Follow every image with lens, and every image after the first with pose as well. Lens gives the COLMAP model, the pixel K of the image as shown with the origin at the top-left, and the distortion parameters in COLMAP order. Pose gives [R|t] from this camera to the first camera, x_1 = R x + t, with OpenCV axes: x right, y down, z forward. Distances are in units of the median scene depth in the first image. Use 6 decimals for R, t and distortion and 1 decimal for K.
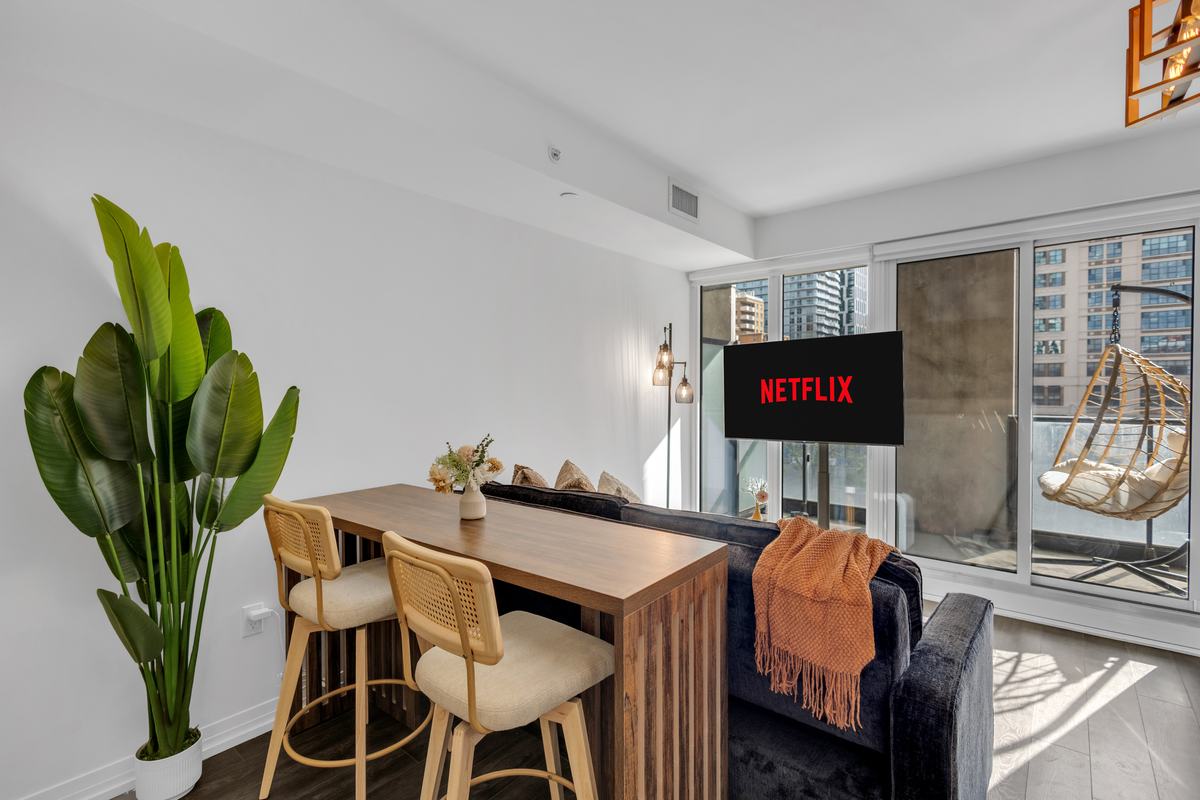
lens RADIAL K [[553.2, 0, 598.5], [0, 553.2, 393.9], [0, 0, 1]] dist [0.003856, 0.001634]
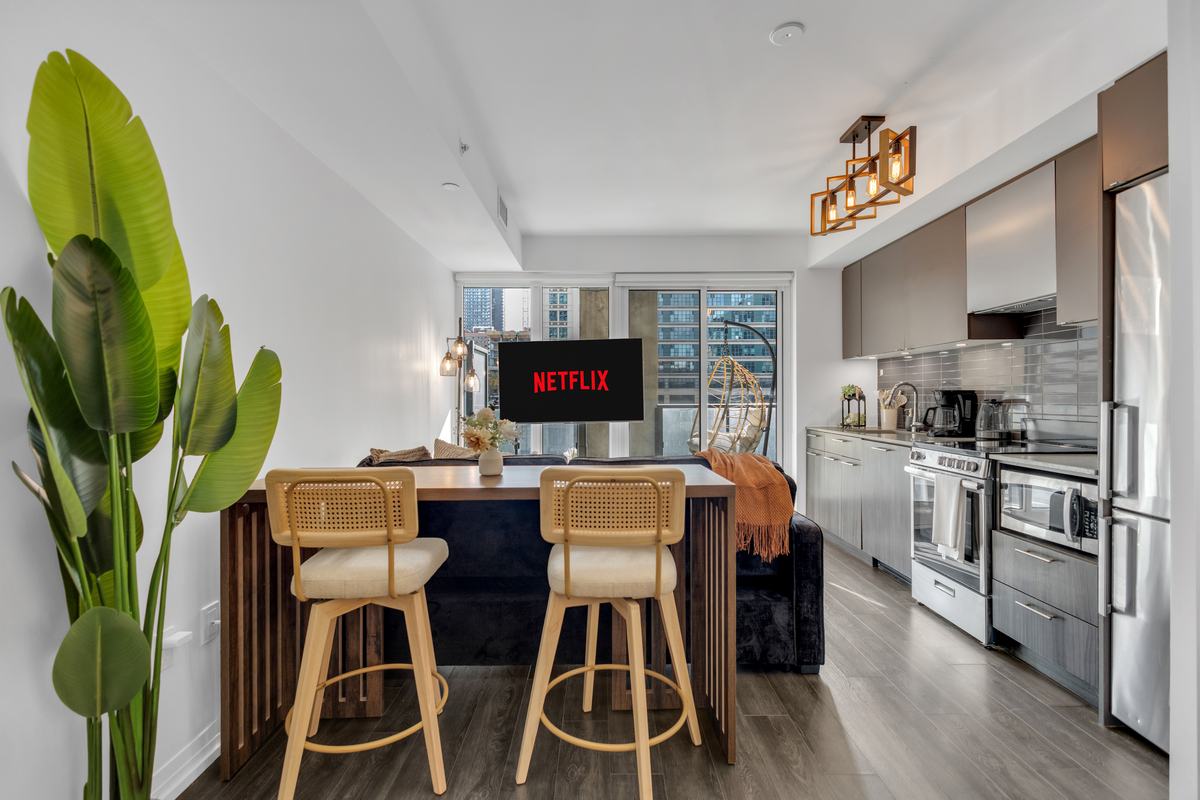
lens RADIAL K [[553.2, 0, 593.2], [0, 553.2, 395.6], [0, 0, 1]] dist [0.003856, 0.001634]
pose [[0.758189, 0.004063, 0.652023, -0.405120], [0.006437, 0.999885, -0.013715, 0.043325], [-0.652004, 0.014595, 0.758075, 0.023752]]
